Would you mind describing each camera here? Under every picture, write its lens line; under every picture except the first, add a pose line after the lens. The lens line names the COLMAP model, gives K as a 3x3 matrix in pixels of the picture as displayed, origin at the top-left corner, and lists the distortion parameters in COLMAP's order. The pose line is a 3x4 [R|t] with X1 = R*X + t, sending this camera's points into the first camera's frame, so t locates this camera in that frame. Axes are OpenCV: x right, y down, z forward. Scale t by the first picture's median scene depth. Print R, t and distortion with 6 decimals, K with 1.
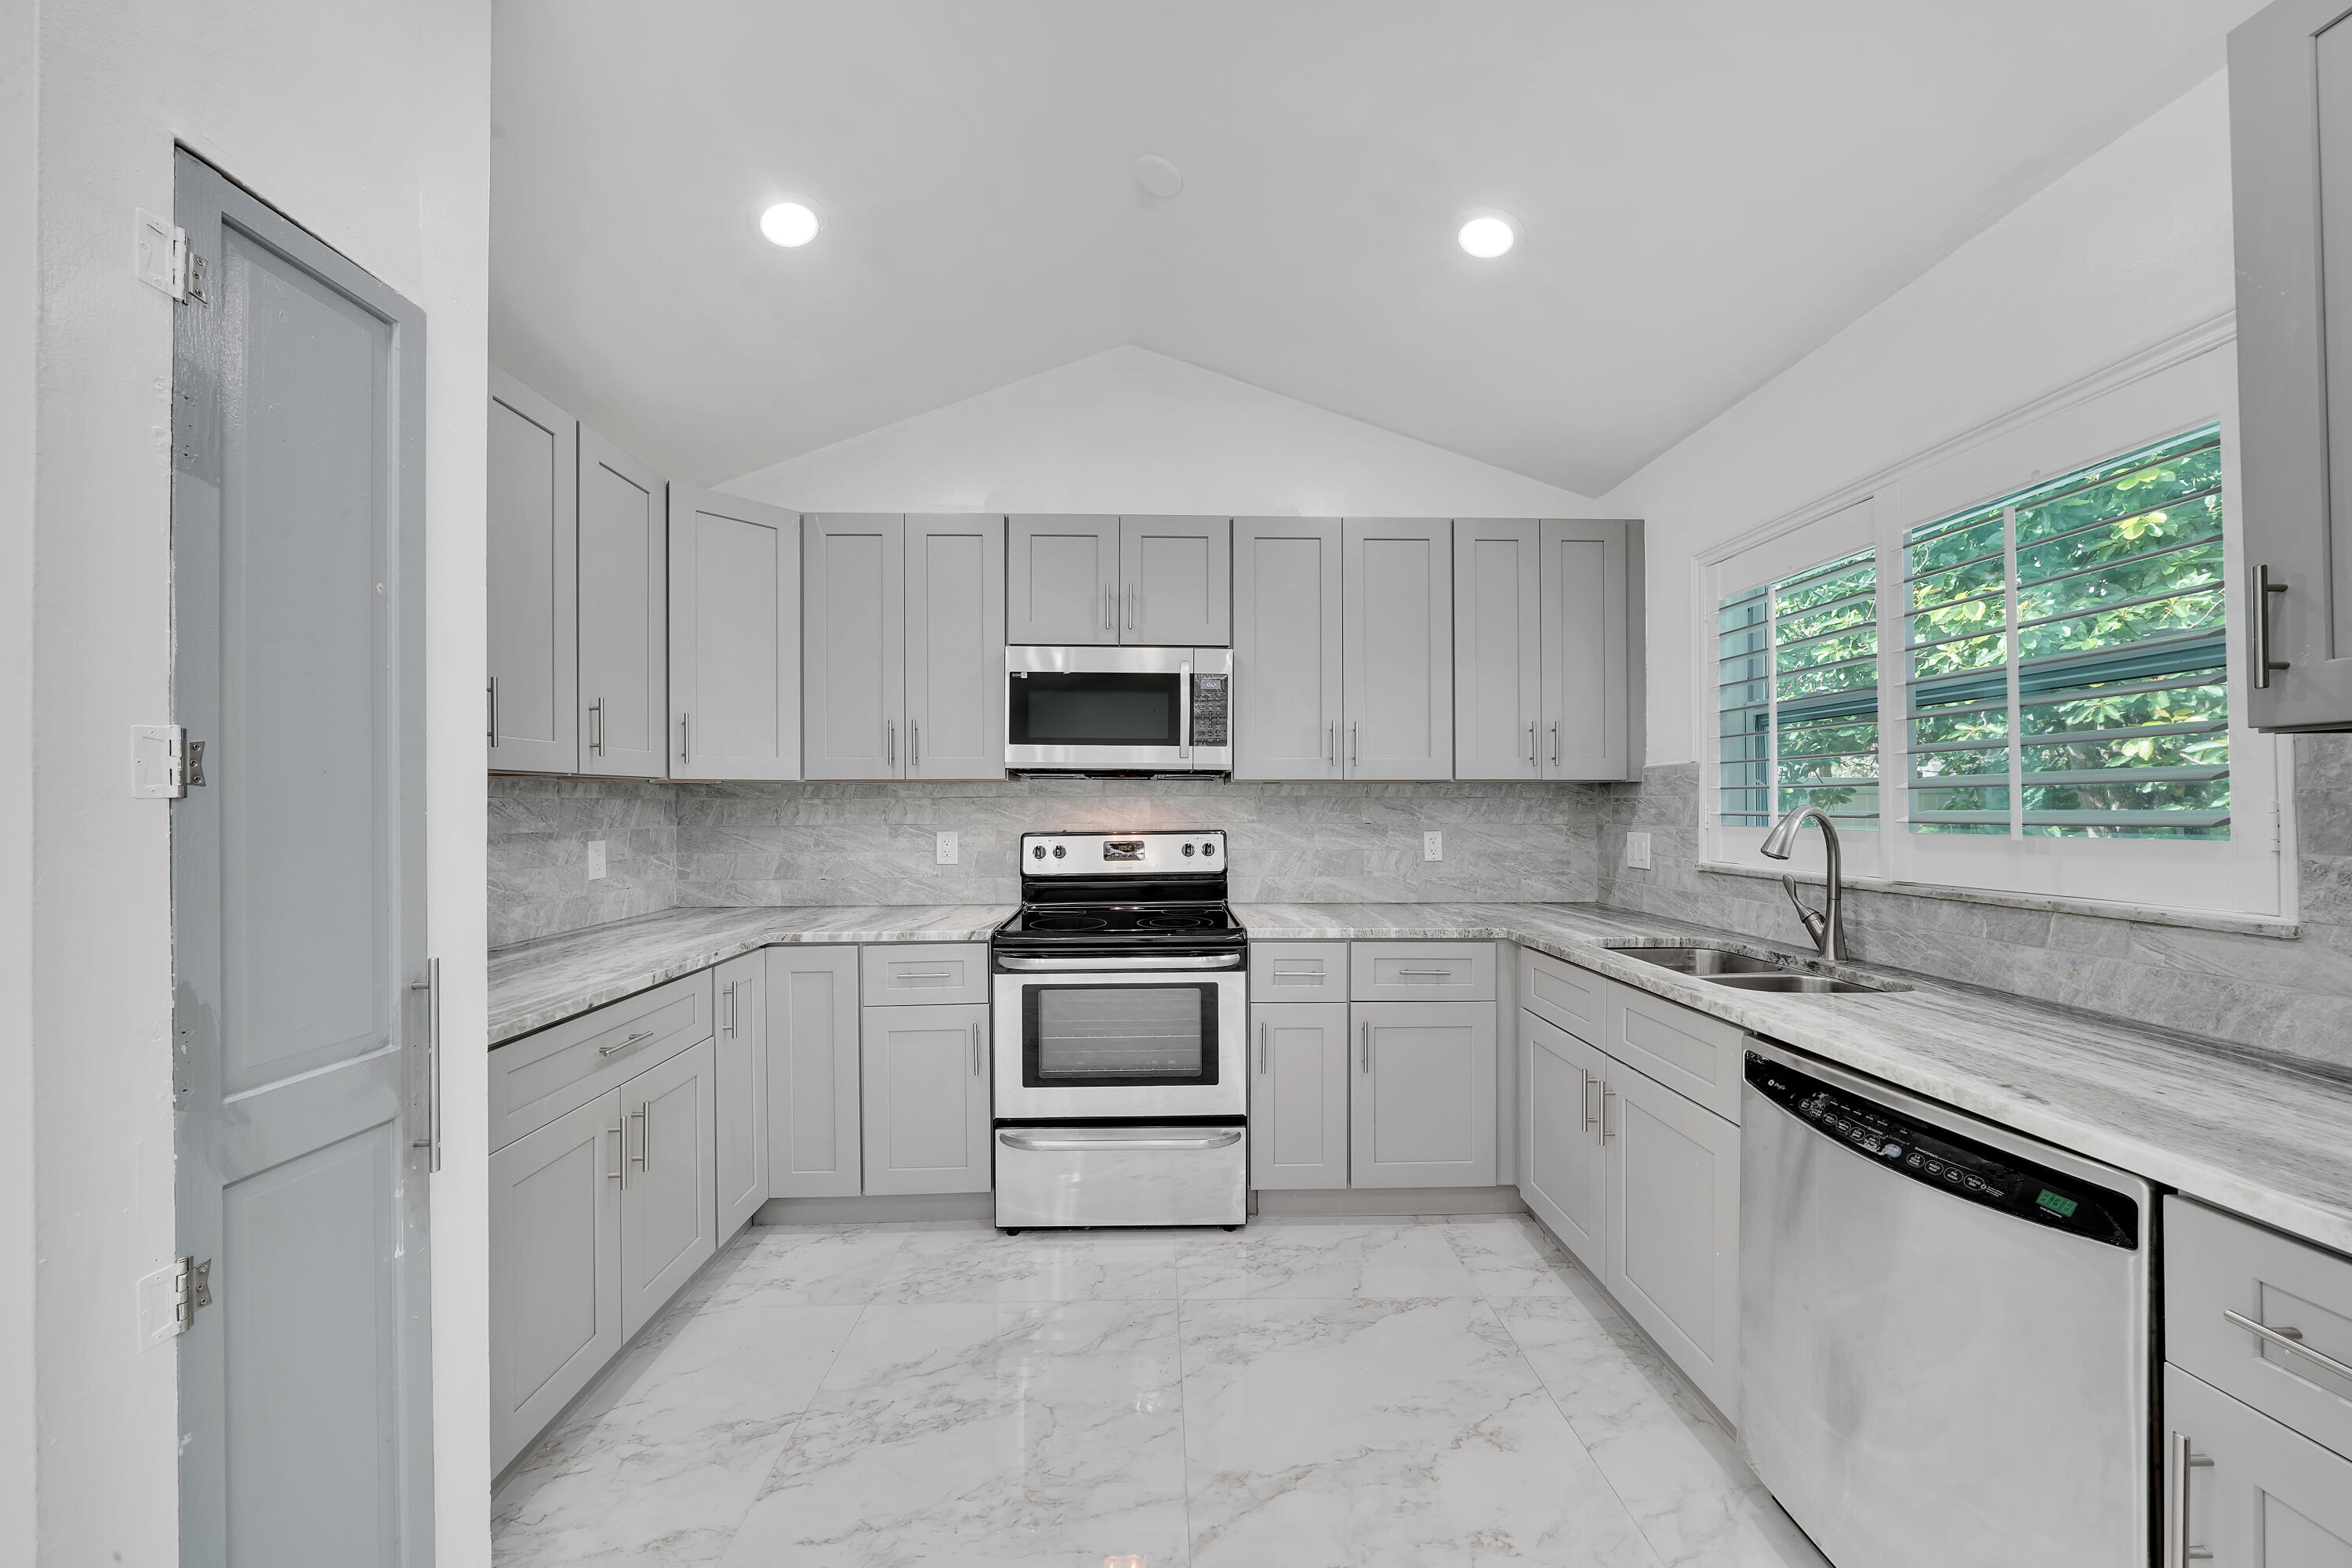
lens RADIAL K [[806.6, 0, 1172.1], [0, 806.6, 795.1], [0, 0, 1]] dist [-0.006500, 0.000044]
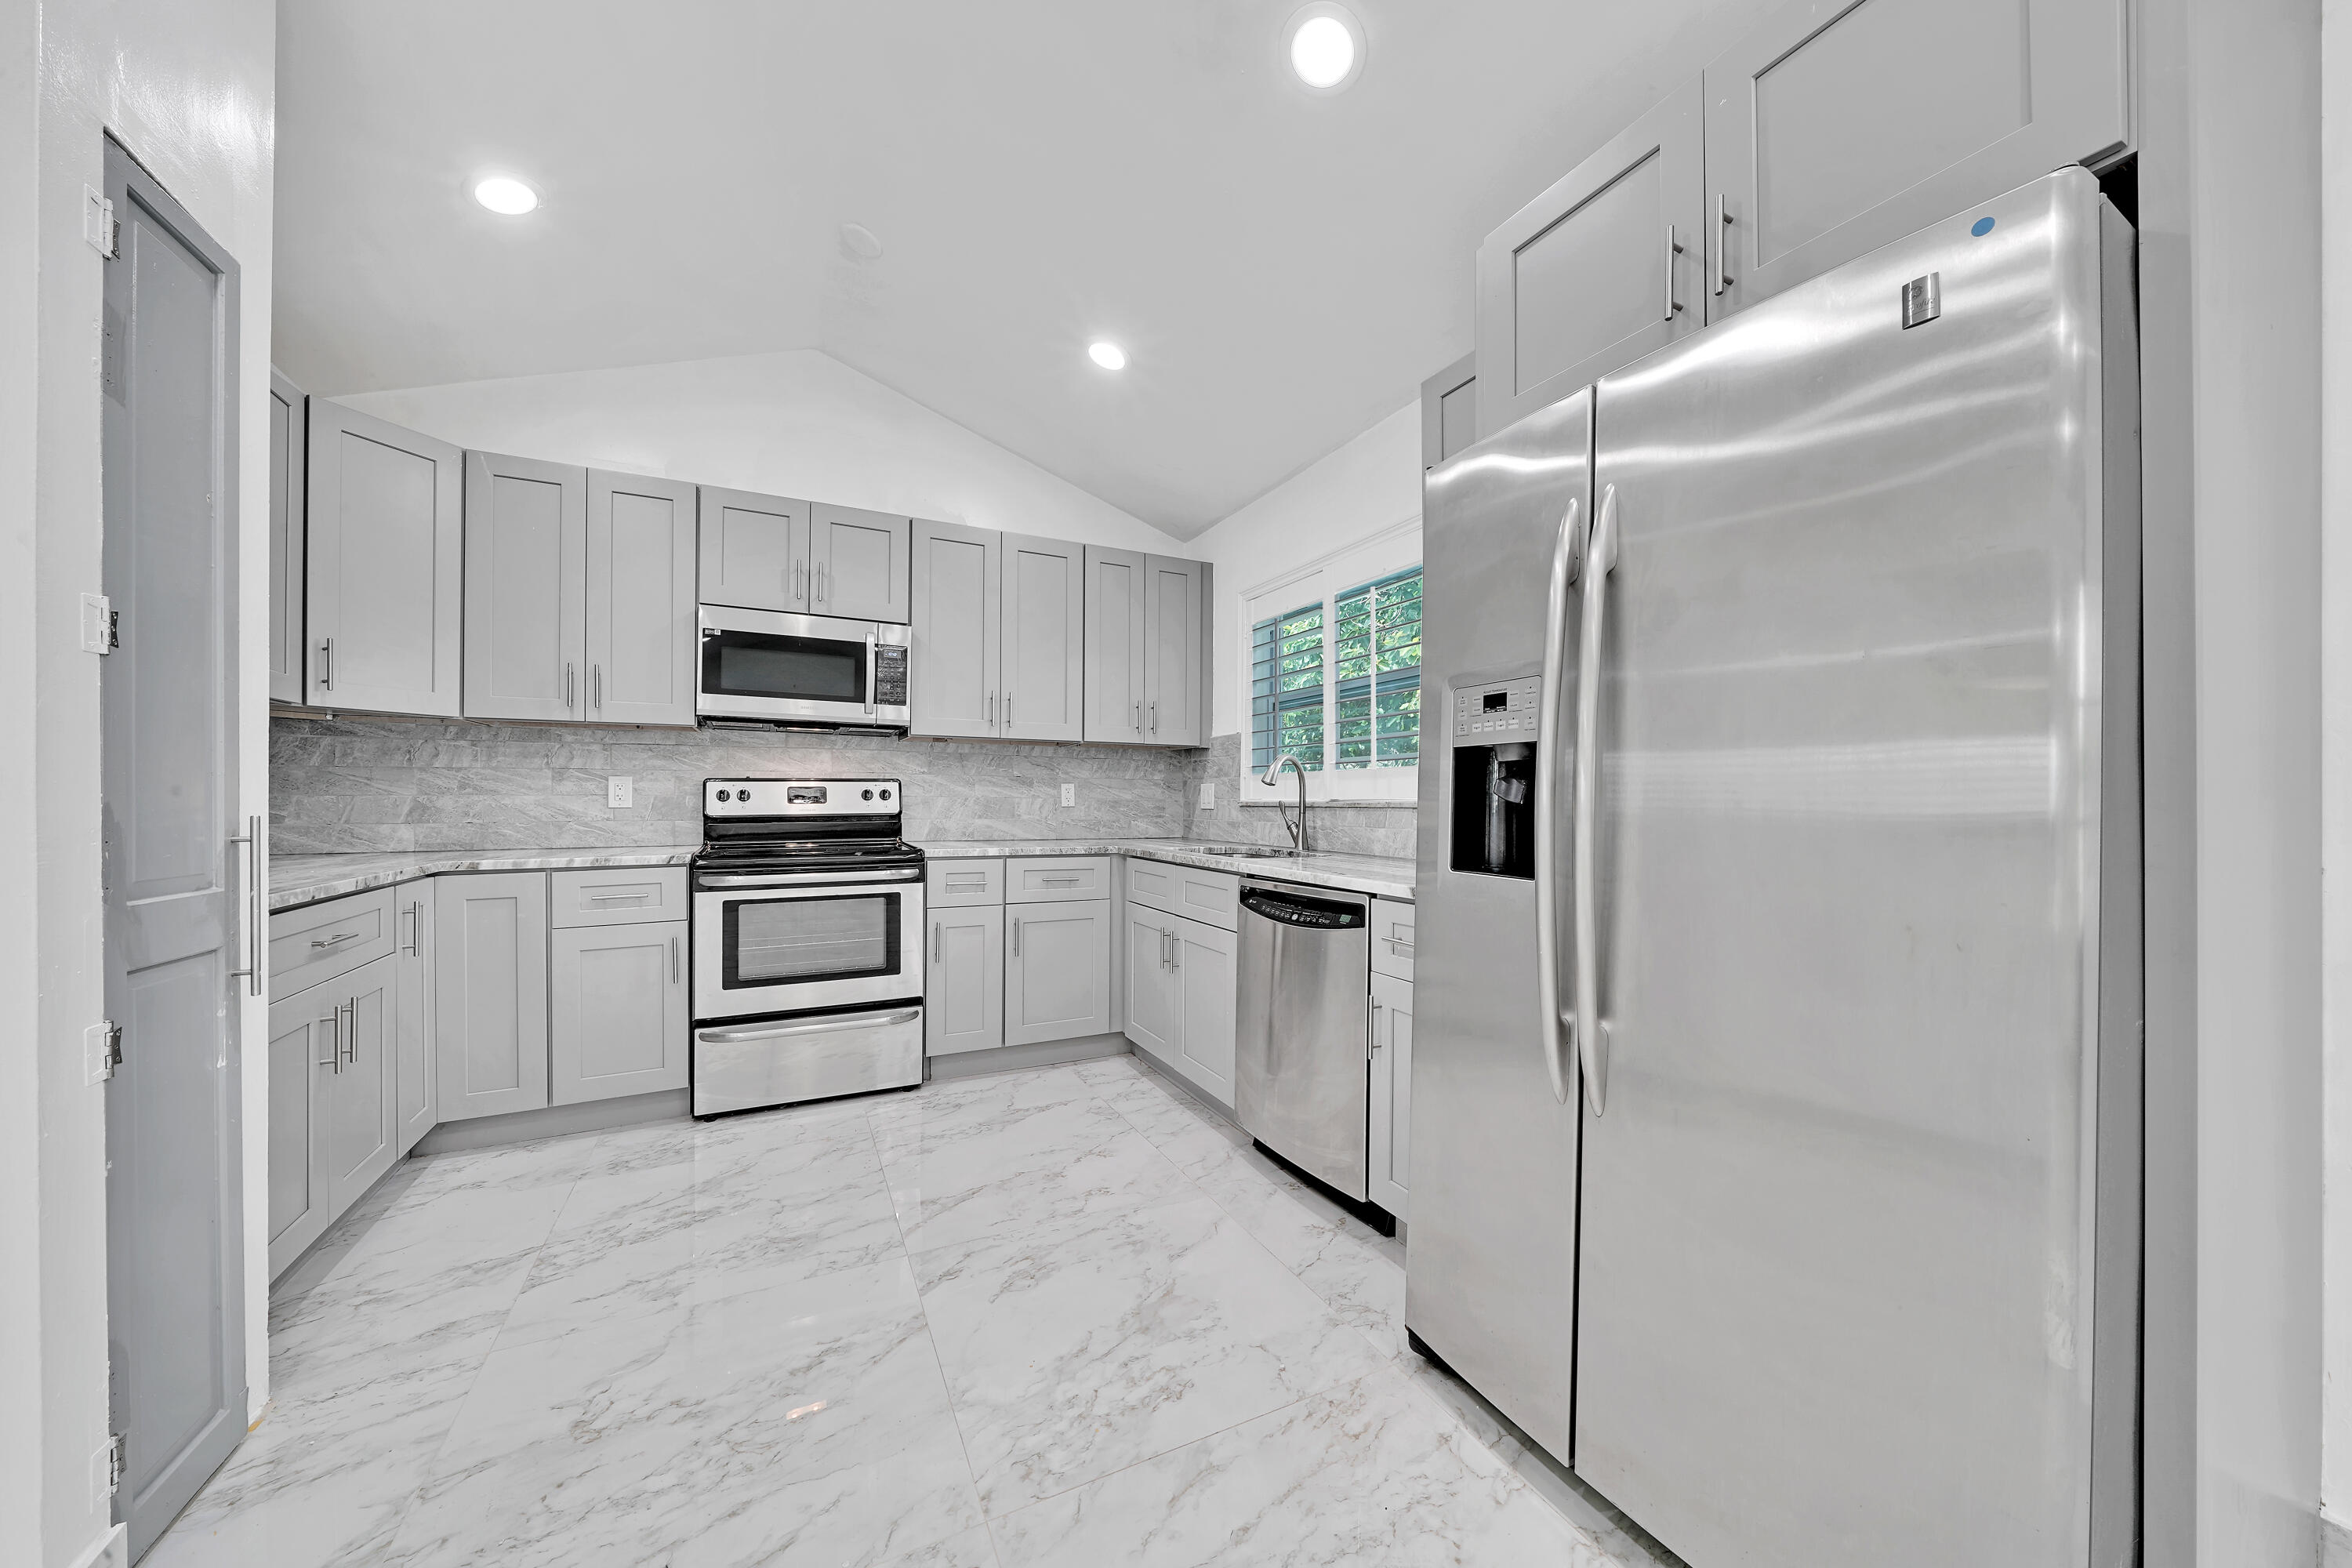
lens RADIAL K [[806.6, 0, 1172.1], [0, 806.6, 795.1], [0, 0, 1]] dist [-0.006500, 0.000044]
pose [[0.905682, 0.007839, 0.423884, -0.091195], [-0.010353, 0.999940, 0.003628, 0.072198], [-0.423831, -0.007674, 0.905709, -0.302608]]
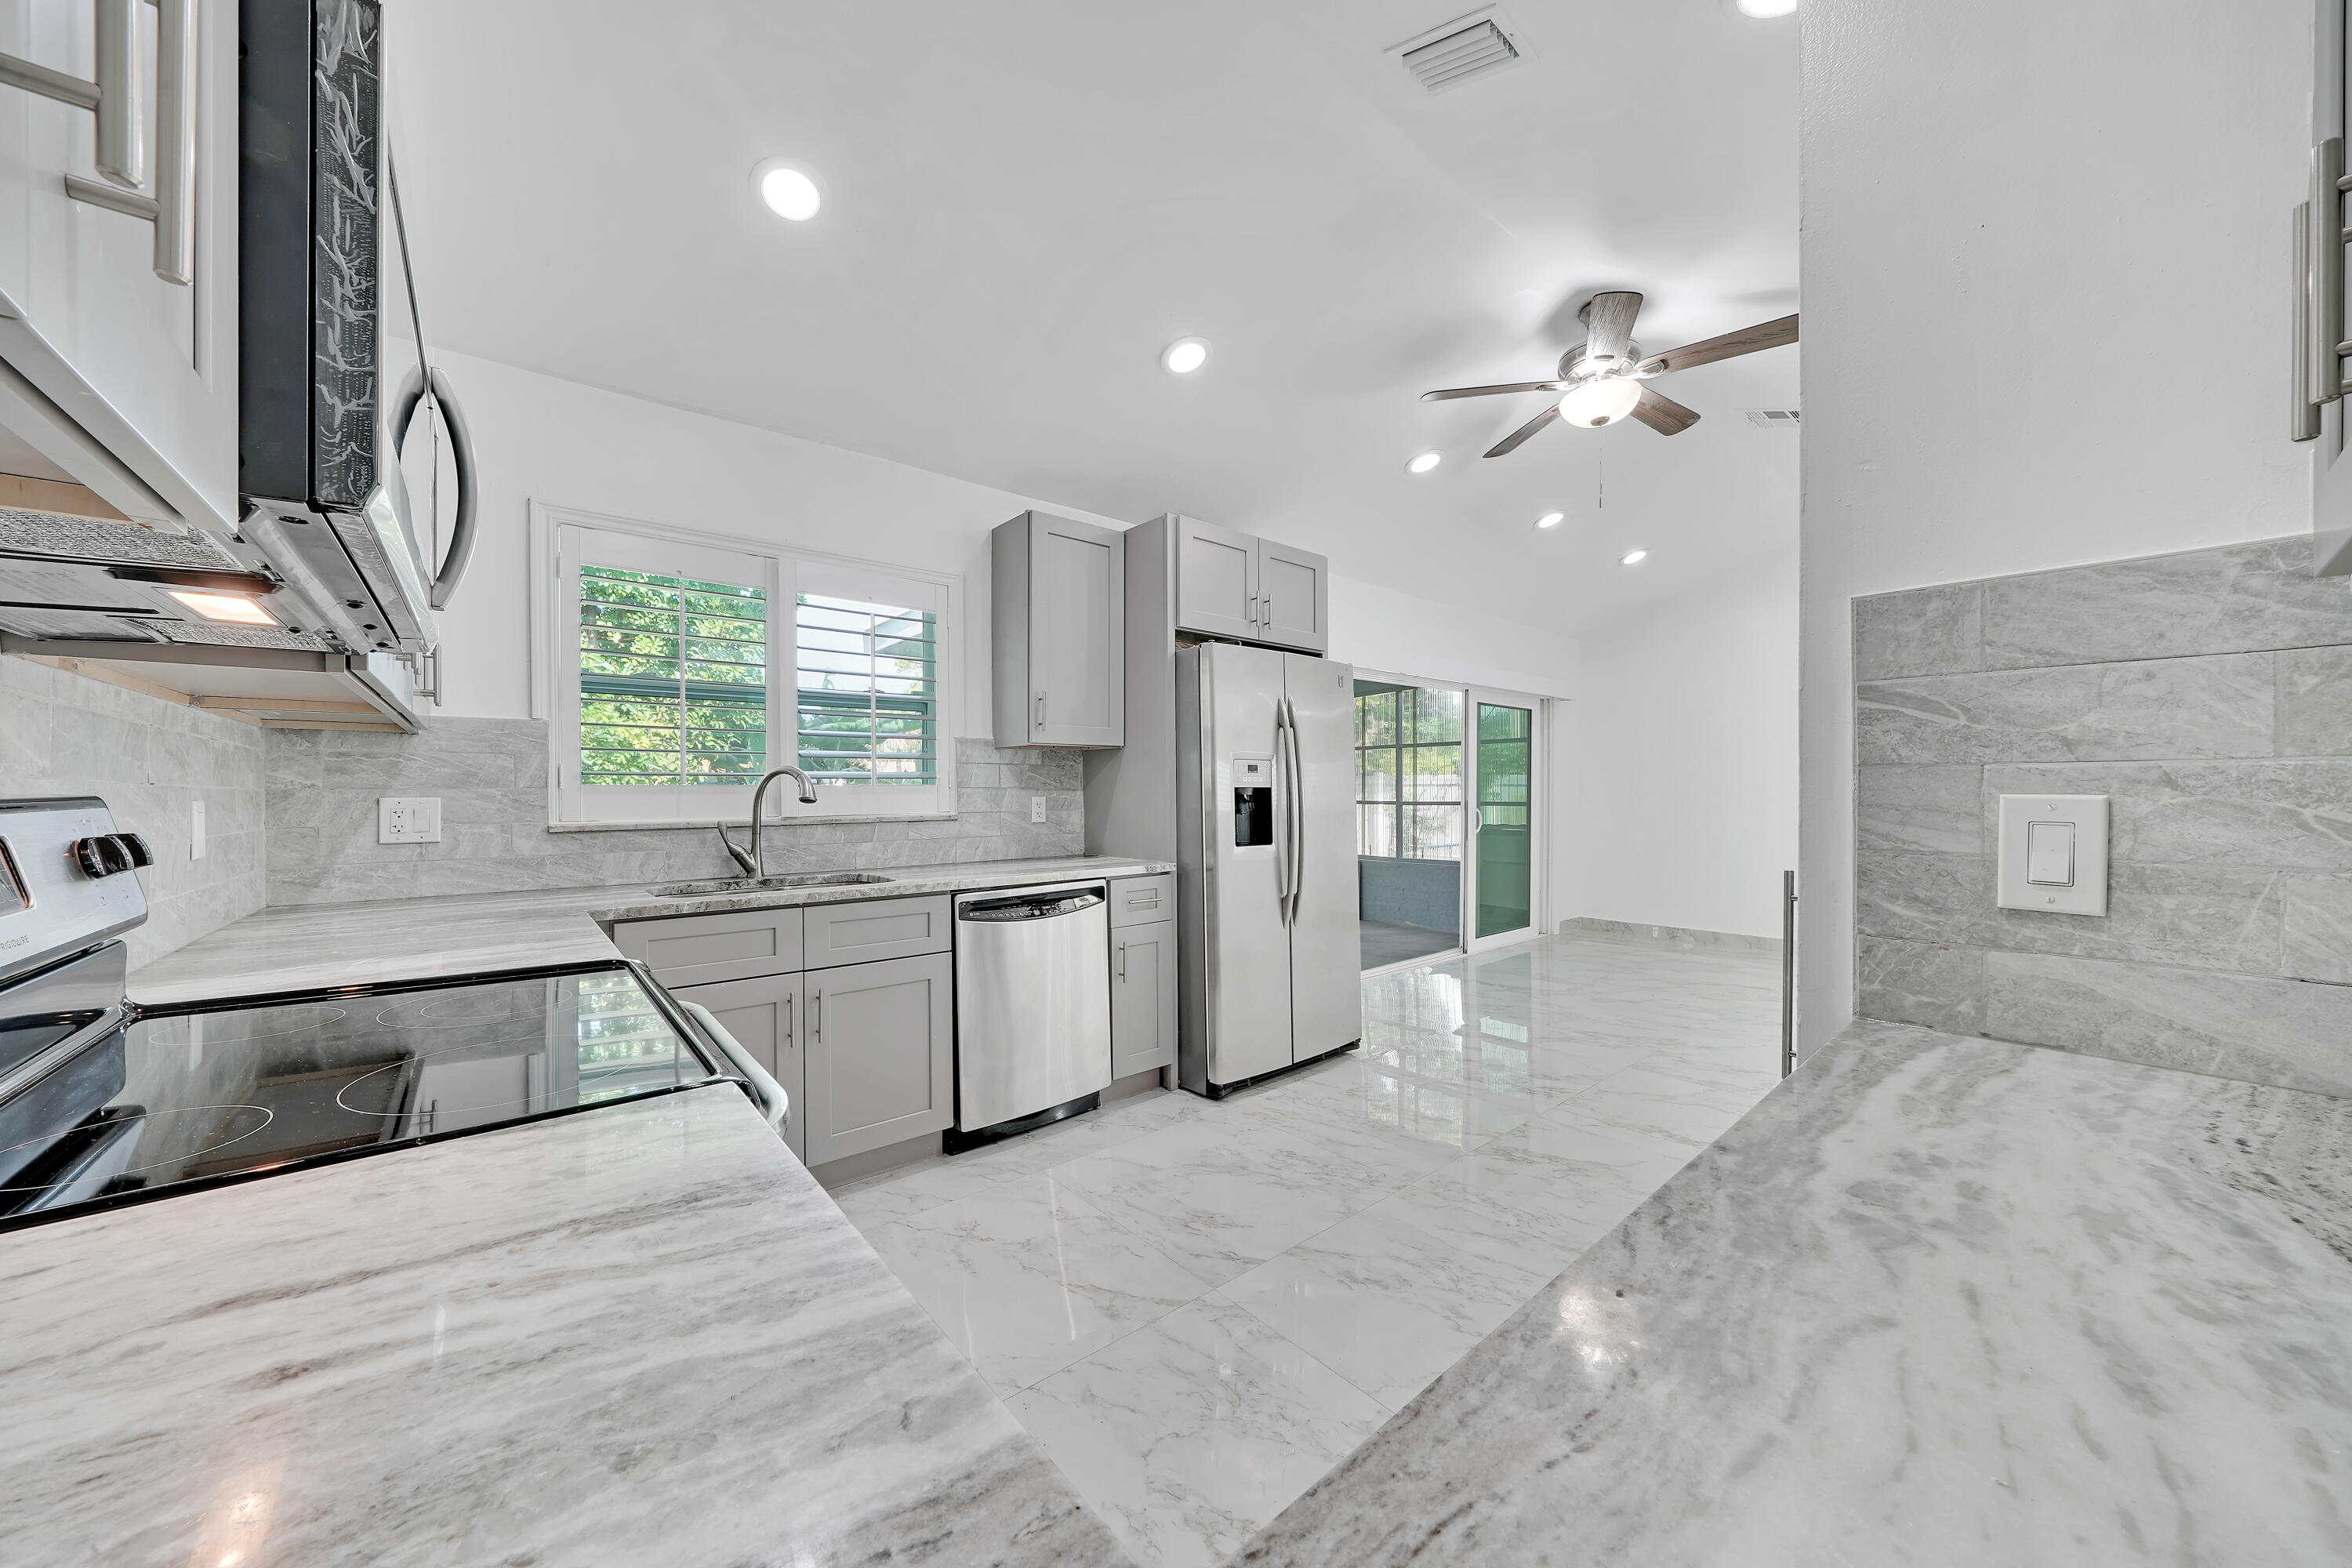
lens RADIAL K [[806.6, 0, 1172.1], [0, 806.6, 795.1], [0, 0, 1]] dist [-0.006500, 0.000044]
pose [[-0.619996, -0.000023, 0.784605, -0.581937], [-0.002611, 0.999995, -0.002033, 0.050331], [-0.784600, -0.003309, -0.619993, 1.048272]]
